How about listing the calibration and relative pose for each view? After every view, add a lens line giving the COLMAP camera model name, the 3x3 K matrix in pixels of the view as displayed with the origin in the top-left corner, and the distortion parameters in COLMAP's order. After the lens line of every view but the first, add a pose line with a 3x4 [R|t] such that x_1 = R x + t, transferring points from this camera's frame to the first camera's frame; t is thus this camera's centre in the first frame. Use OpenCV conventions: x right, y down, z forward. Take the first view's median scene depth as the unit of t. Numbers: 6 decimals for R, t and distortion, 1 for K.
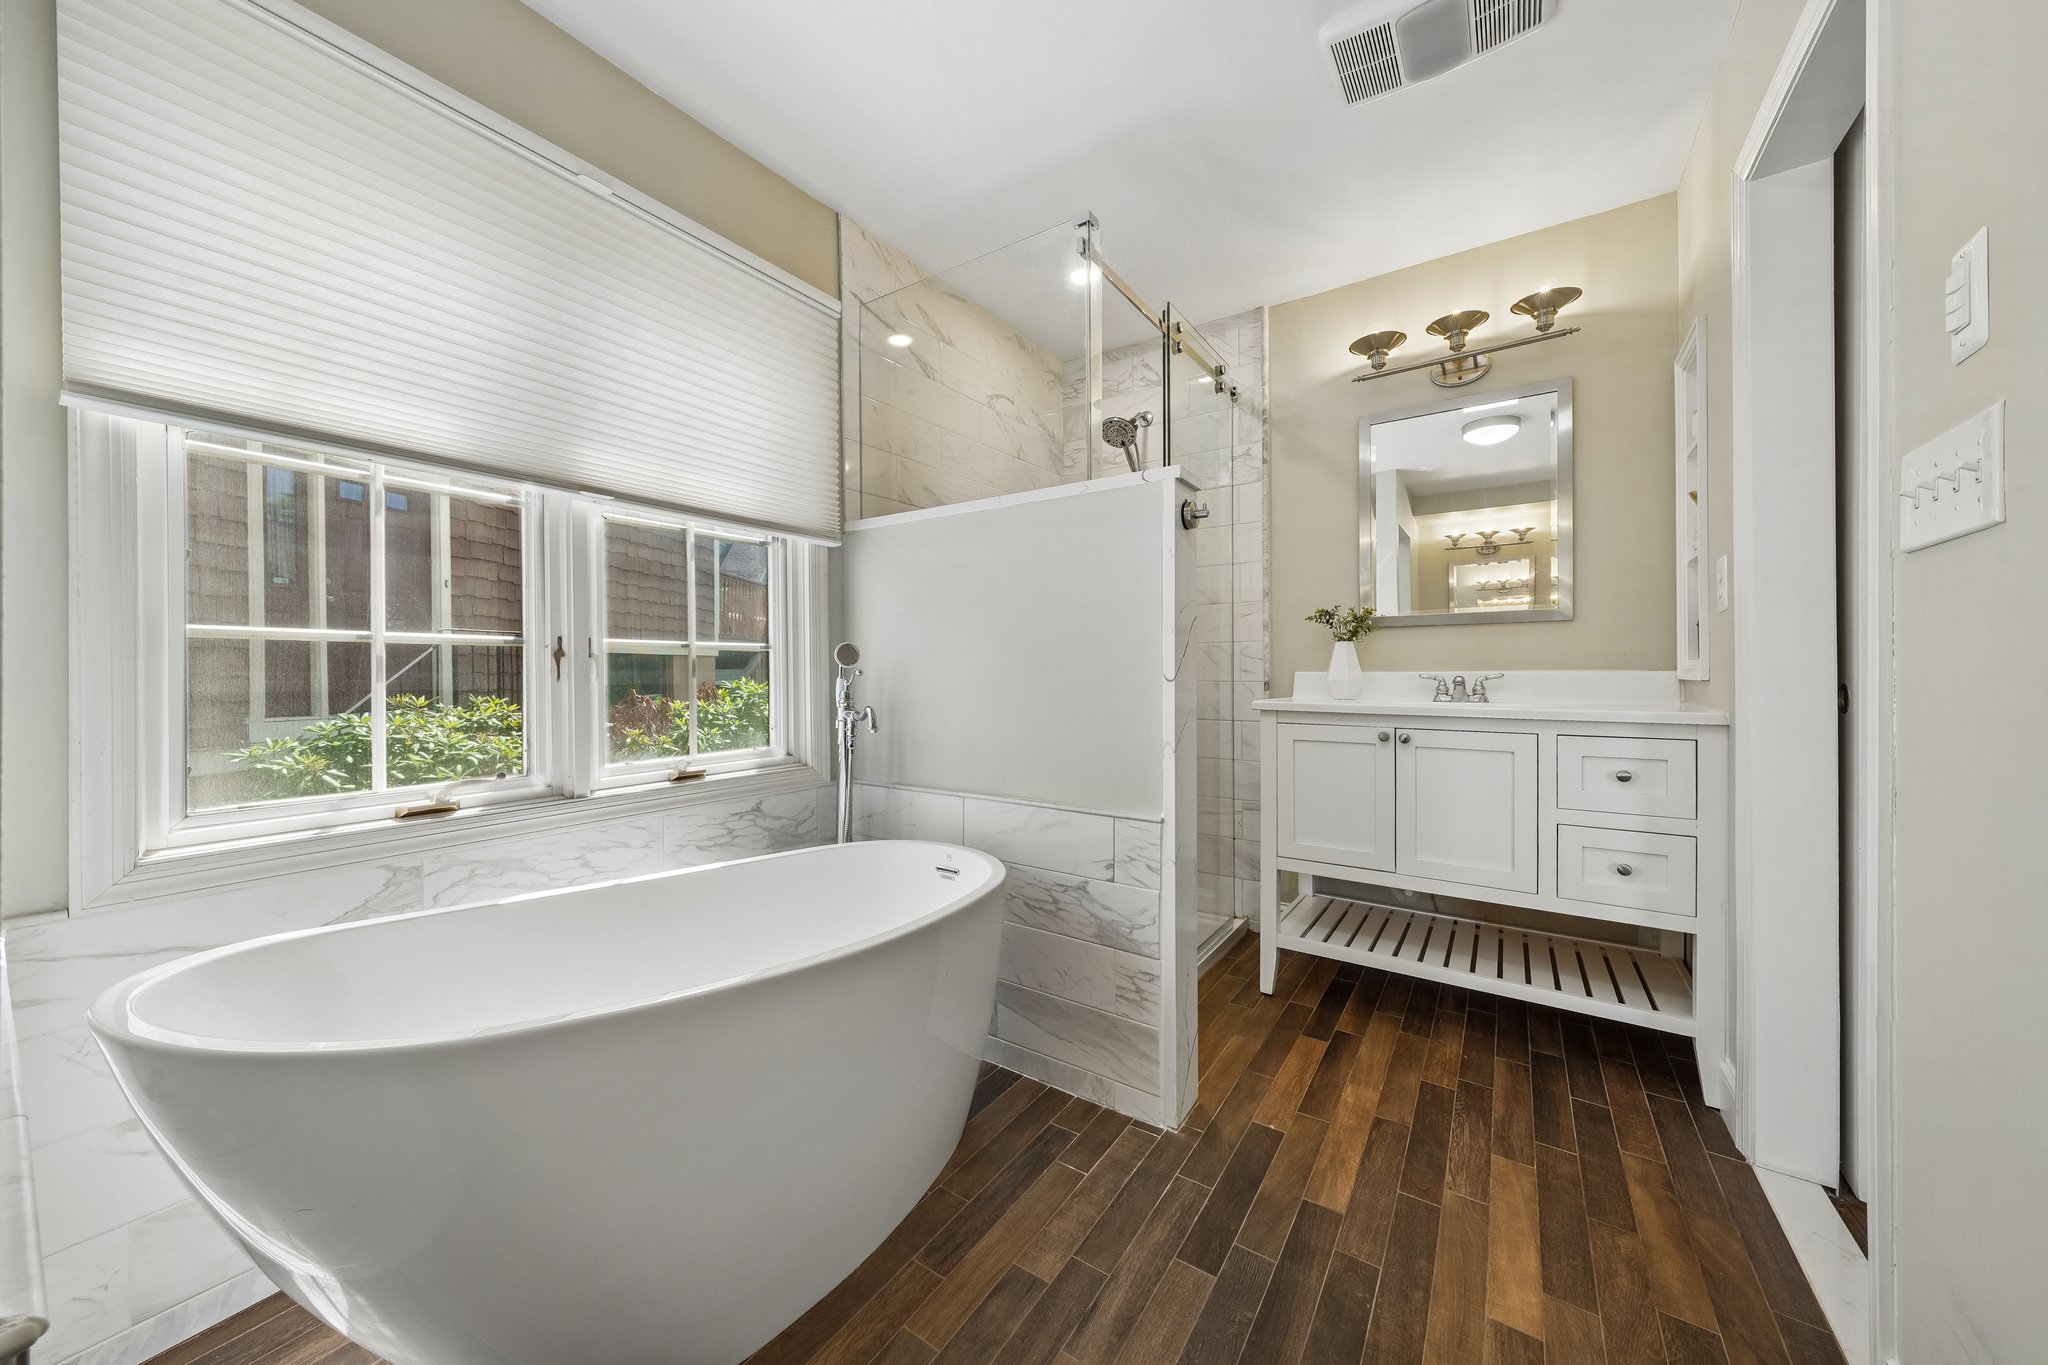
lens RADIAL K [[704.6, 0, 1022.1], [0, 704.6, 673.2], [0, 0, 1]] dist [0.000656, 0.000107]
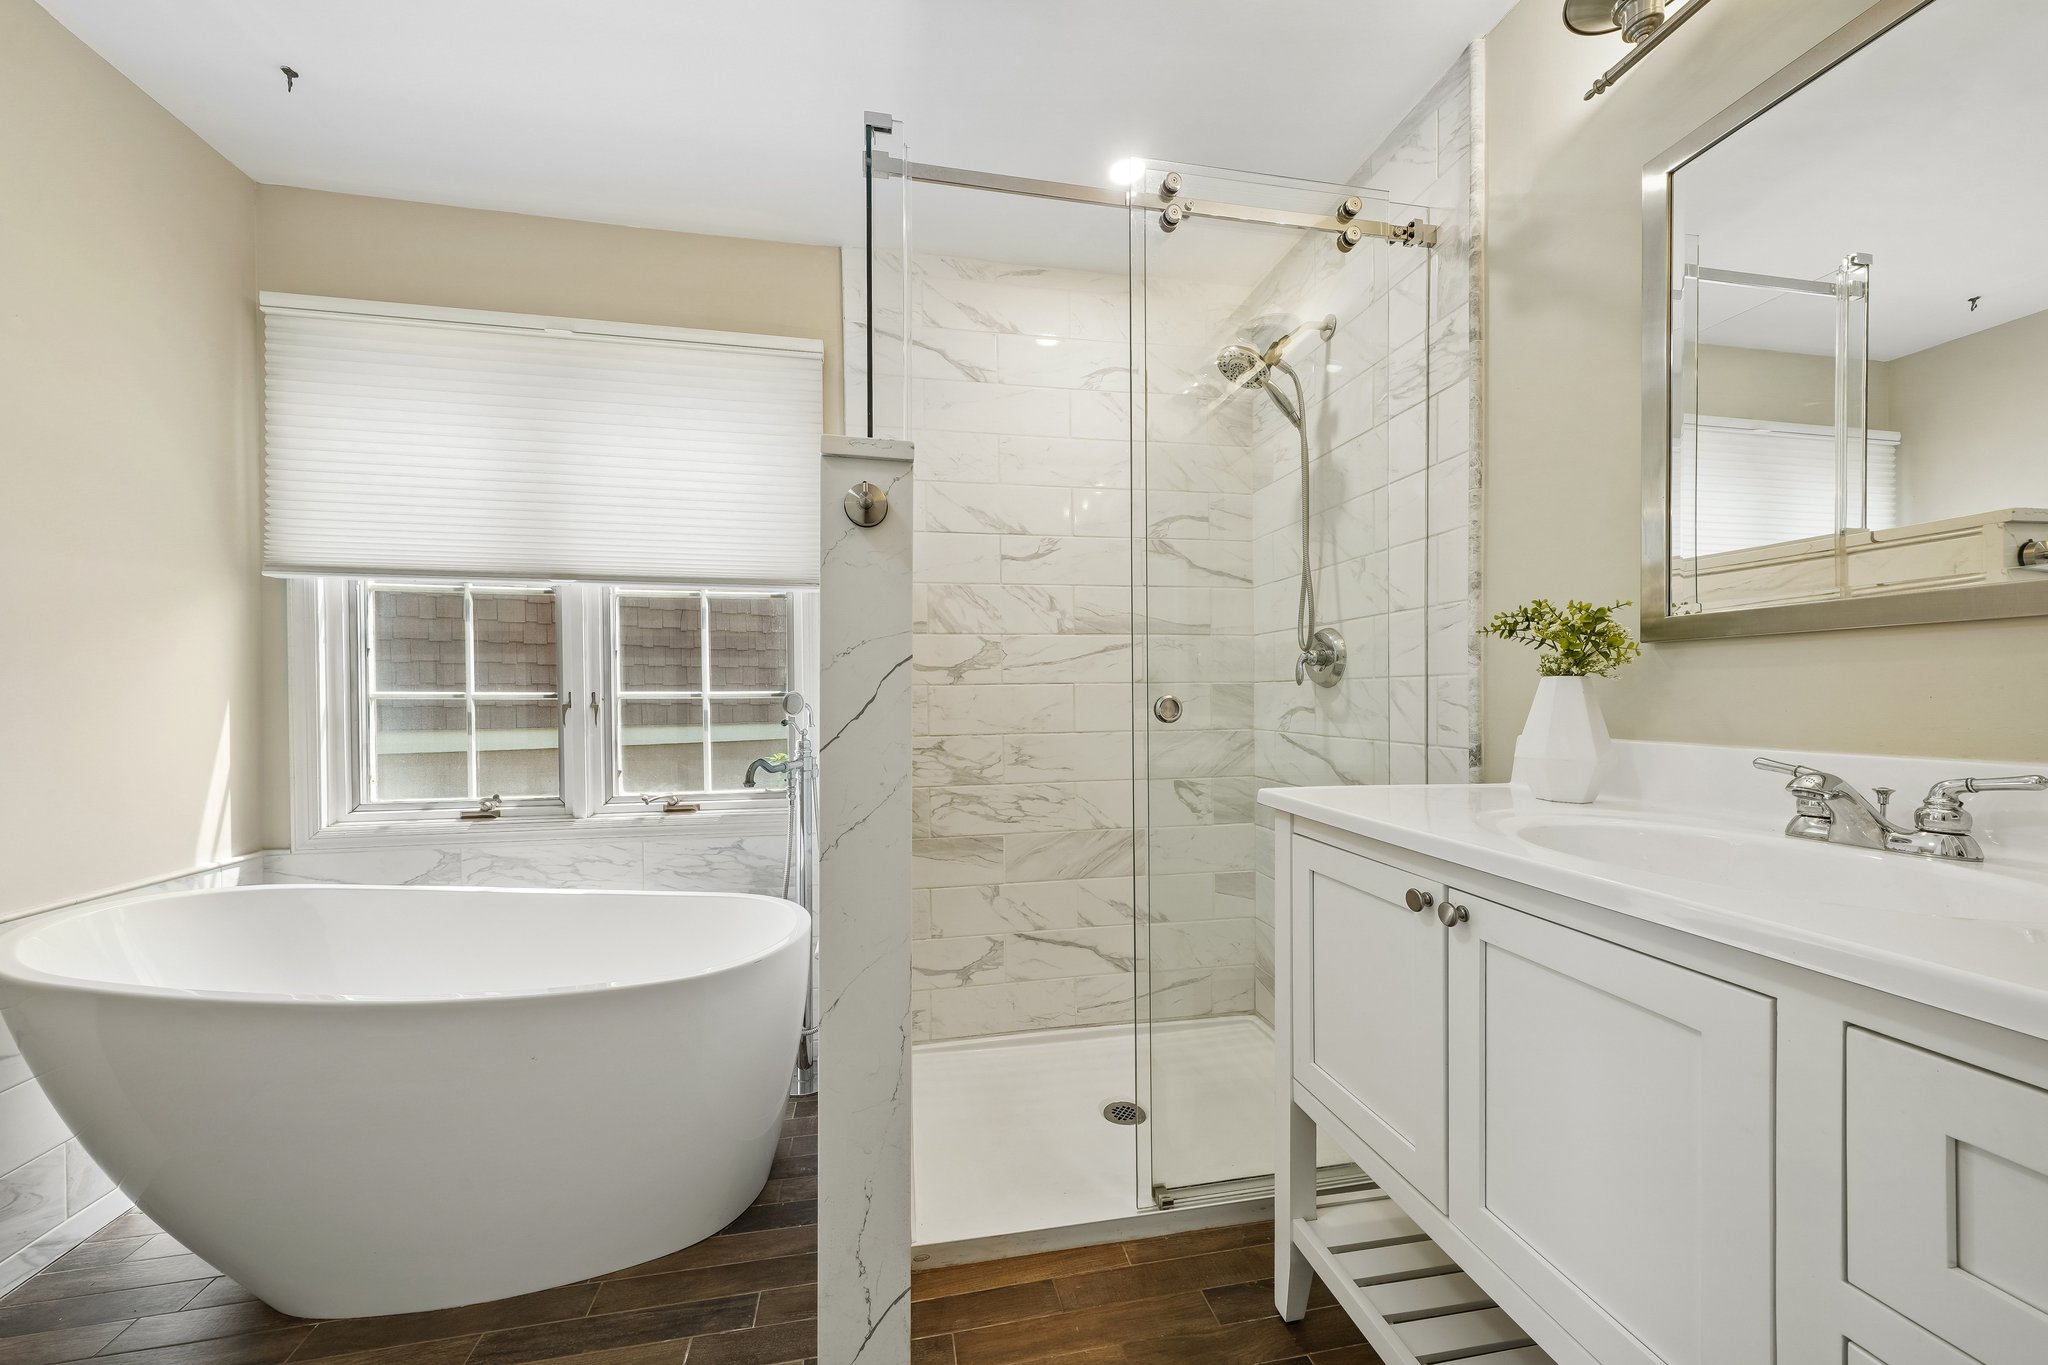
lens RADIAL K [[705.5, 0, 1001.6], [0, 705.5, 705.0], [0, 0, 1]] dist [0.005844, 0.000090]
pose [[0.708752, 0.011872, -0.705358, 0.823007], [-0.003475, 0.999905, 0.013338, -0.048747], [0.705449, -0.007002, 0.708726, 0.639159]]
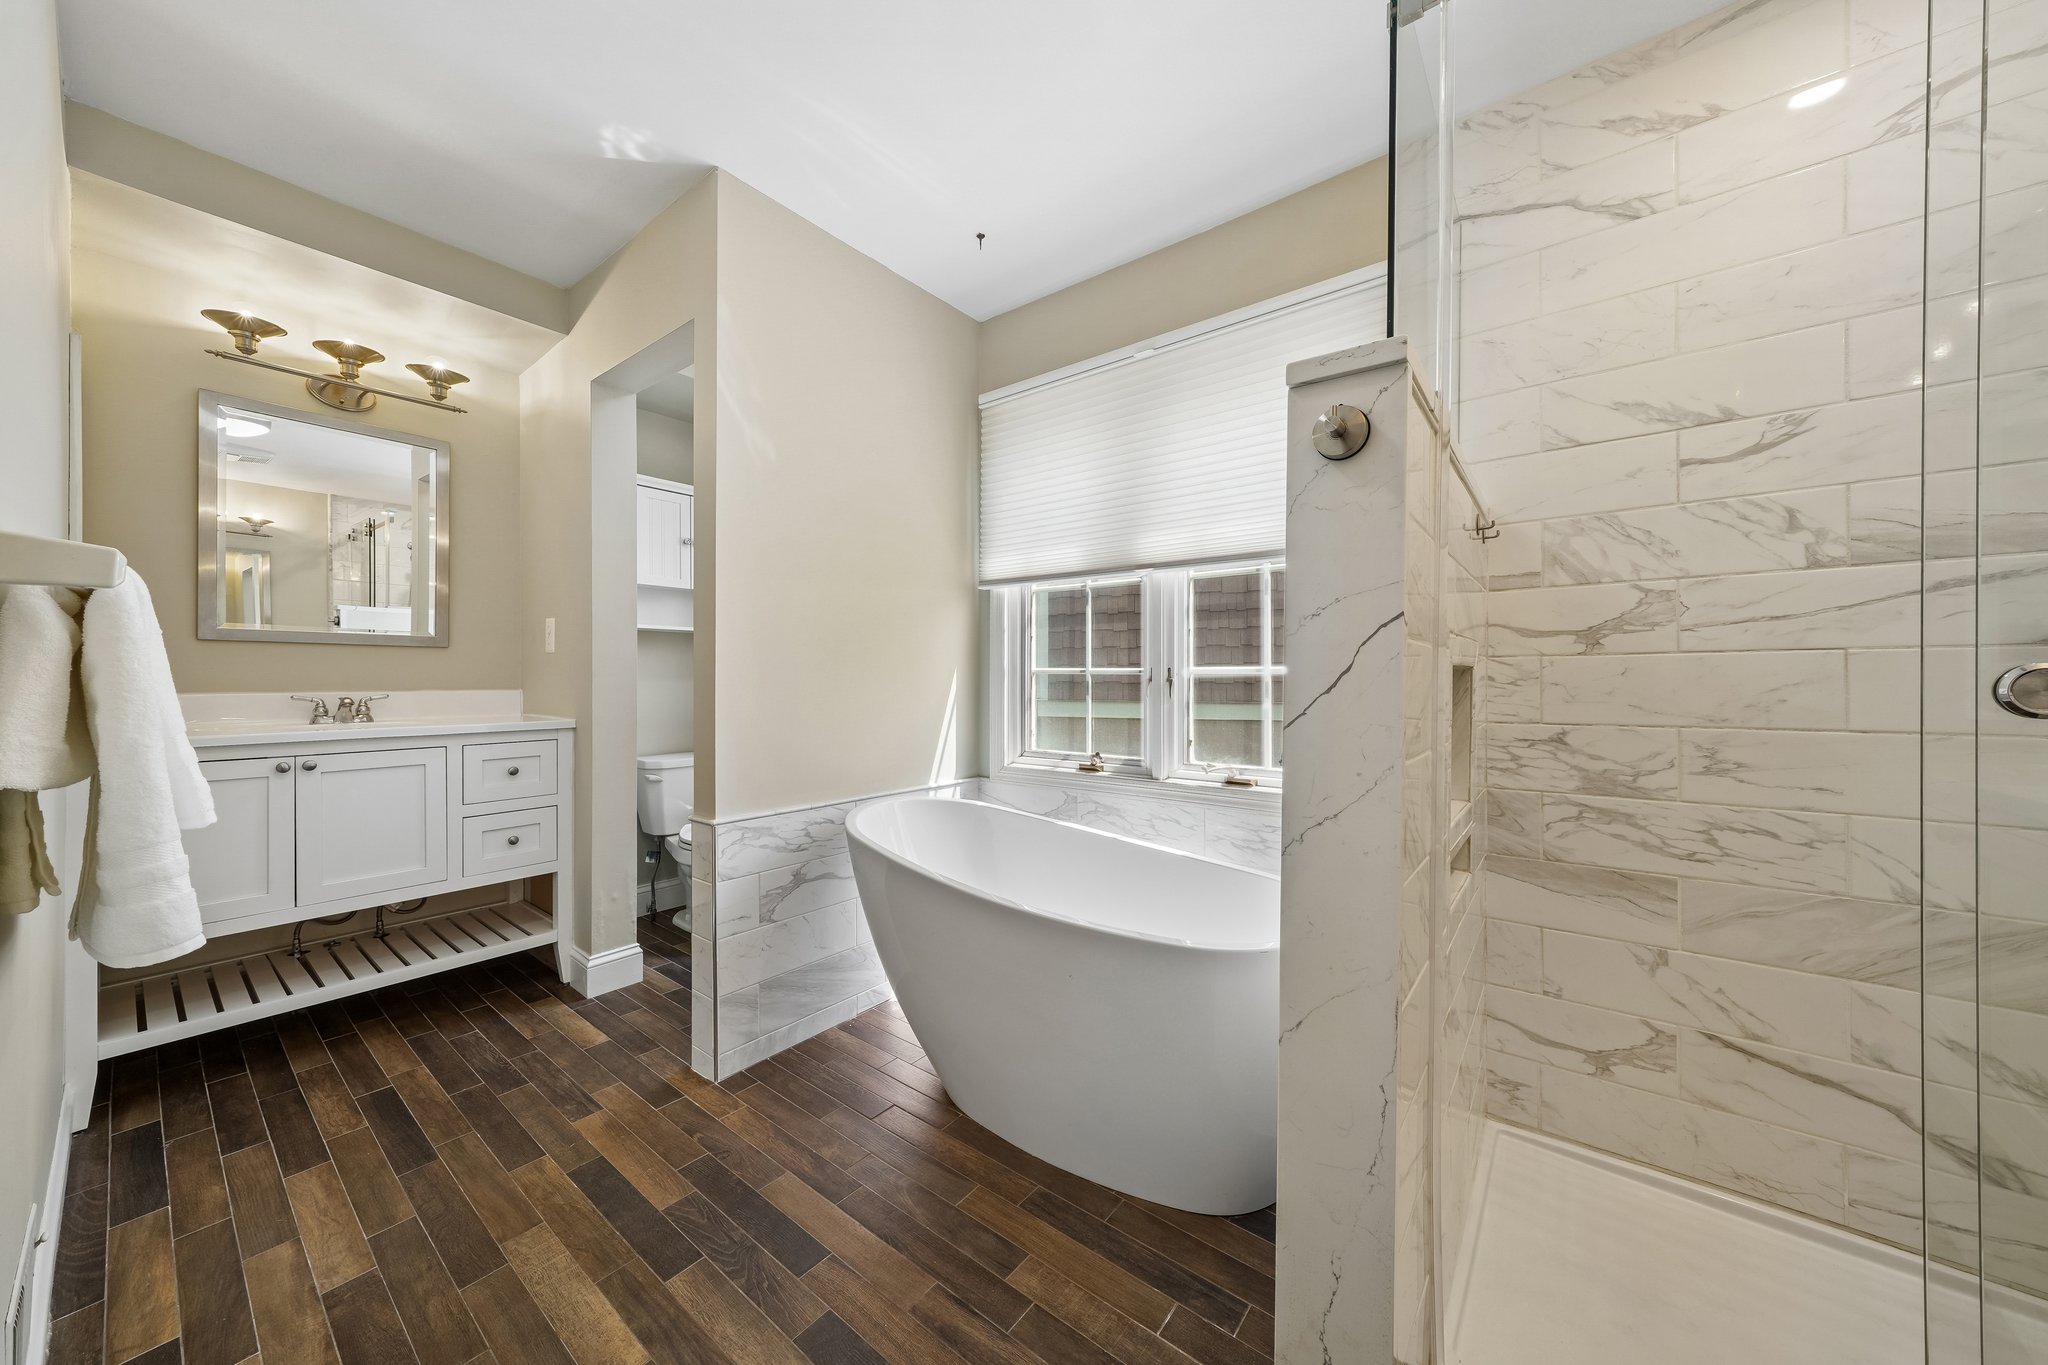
lens RADIAL K [[700.4, 0, 1024.0], [0, 700.4, 682.5], [0, 0, 1]] dist [0.002661, 0.000182]
pose [[-0.055300, 0.013355, -0.998380, 0.817670], [-0.004014, 0.999899, 0.013597, -0.040626], [0.998462, 0.004759, -0.055241, 0.815501]]
